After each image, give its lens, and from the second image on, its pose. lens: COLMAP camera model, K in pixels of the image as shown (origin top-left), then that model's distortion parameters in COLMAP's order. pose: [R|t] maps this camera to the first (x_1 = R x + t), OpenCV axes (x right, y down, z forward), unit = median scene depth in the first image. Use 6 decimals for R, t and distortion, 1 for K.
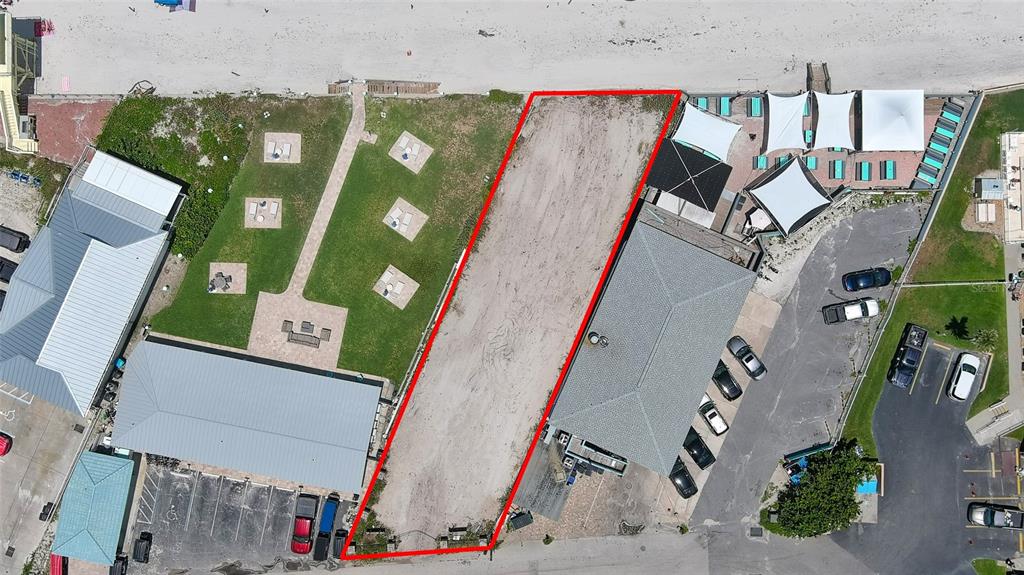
lens RADIAL K [[1185.9, 0, 512.0], [0, 1185.9, 287.5], [0, 0, 1]] dist [0.005228, 0.006613]
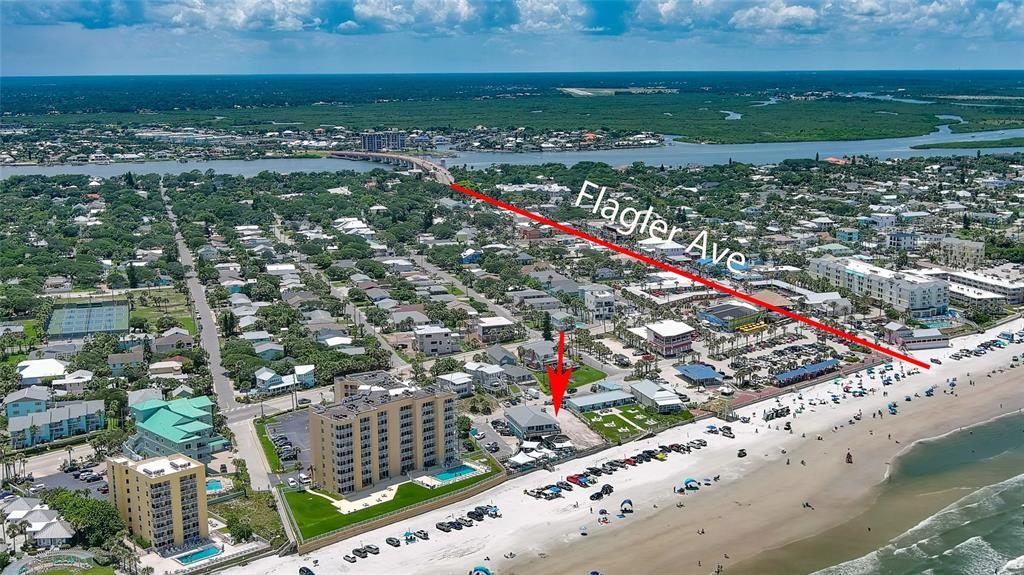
lens RADIAL K [[1185.9, 0, 512.0], [0, 1185.9, 287.5], [0, 0, 1]] dist [0.005228, 0.006613]
pose [[-0.746876, 0.137396, -0.650614, 2.237332], [-0.663847, -0.097373, 0.741503, -2.314812], [0.038527, 0.985718, 0.163935, 0.060935]]
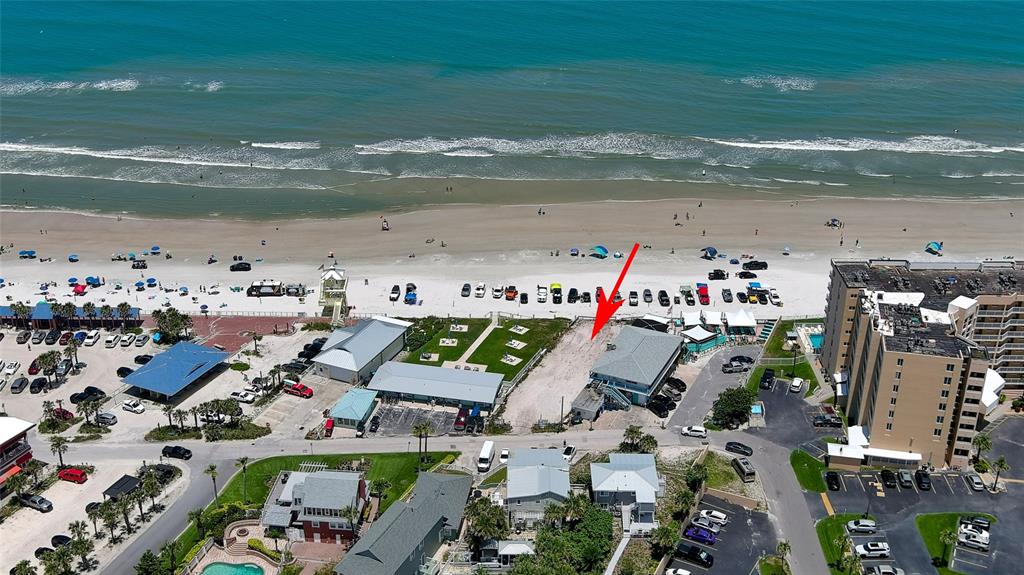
lens RADIAL K [[1185.9, 0, 512.0], [0, 1185.9, 287.5], [0, 0, 1]] dist [0.005228, 0.006613]
pose [[0.999791, 0.018508, -0.008654, -0.081470], [-0.016384, 0.473161, -0.880824, 1.739807], [-0.012208, 0.880782, 0.473366, -0.078775]]
